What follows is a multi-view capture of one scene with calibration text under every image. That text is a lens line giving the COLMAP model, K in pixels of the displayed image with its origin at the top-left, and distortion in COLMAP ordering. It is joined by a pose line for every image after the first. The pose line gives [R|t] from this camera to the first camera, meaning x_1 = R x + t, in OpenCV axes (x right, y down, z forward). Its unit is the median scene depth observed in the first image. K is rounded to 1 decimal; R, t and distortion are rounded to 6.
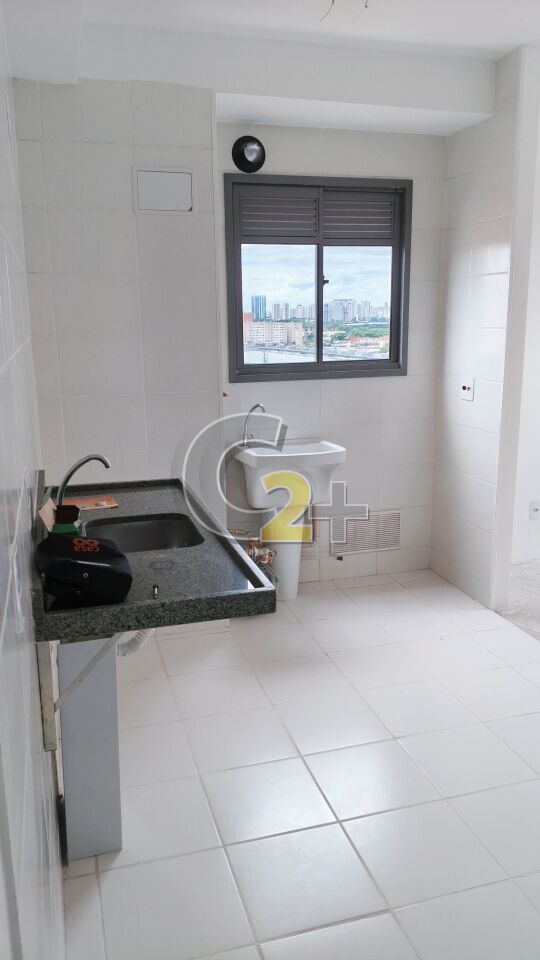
lens RADIAL K [[741.7, 0, 266.0], [0, 741.7, 488.7], [0, 0, 1]] dist [0.023267, -0.037982]
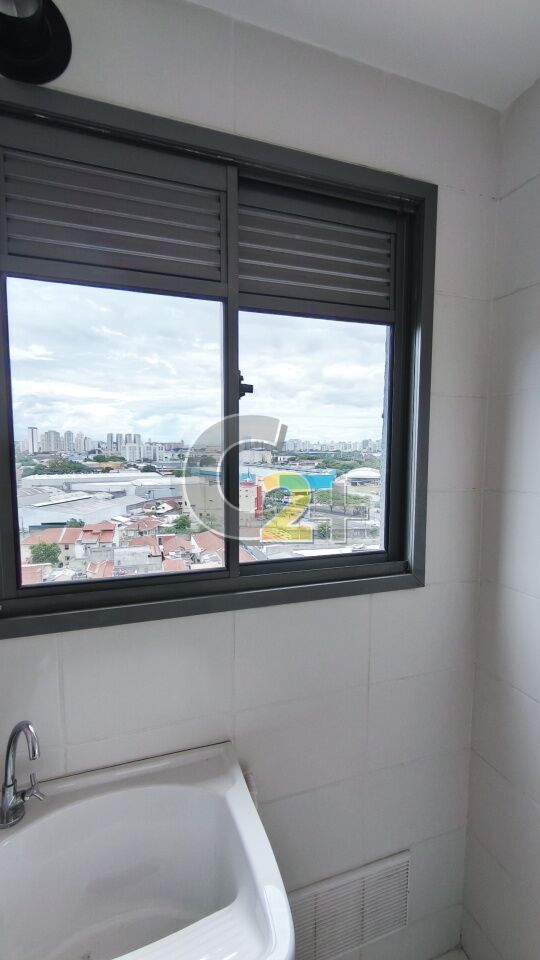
lens RADIAL K [[426.2, 0, 263.3], [0, 426.2, 477.2], [0, 0, 1]] dist [0.003633, 0.001244]
pose [[0.999475, 0.012625, 0.029845, 0.083203], [-0.007761, 0.987443, -0.157786, -0.191780], [-0.031462, 0.157471, 0.987022, 0.769669]]
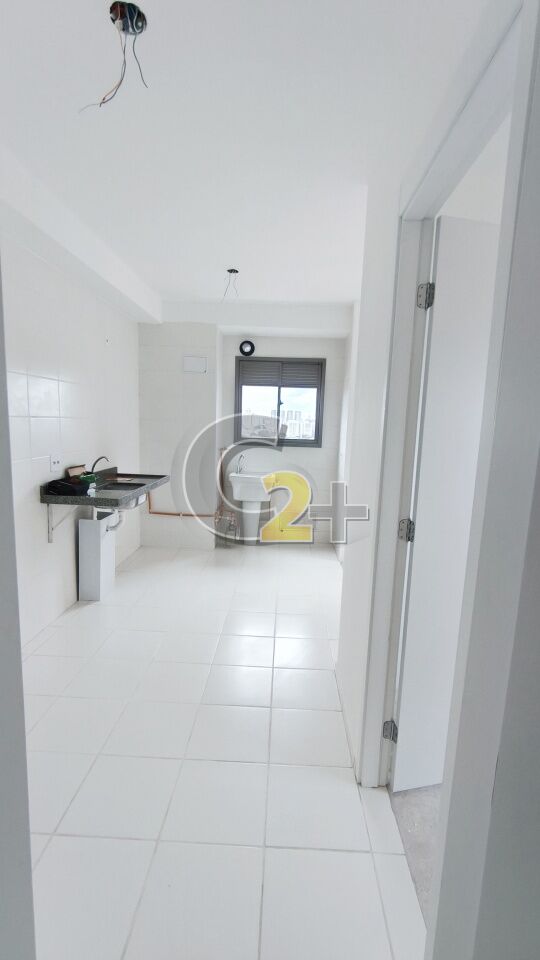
lens RADIAL K [[426.2, 0, 279.4], [0, 426.2, 488.7], [0, 0, 1]] dist [0.003633, 0.001244]
pose [[0.953727, 0.088708, -0.287289, 0.459923], [-0.111052, 0.991853, -0.062406, 0.054269], [0.279413, 0.091423, 0.955809, -0.191310]]
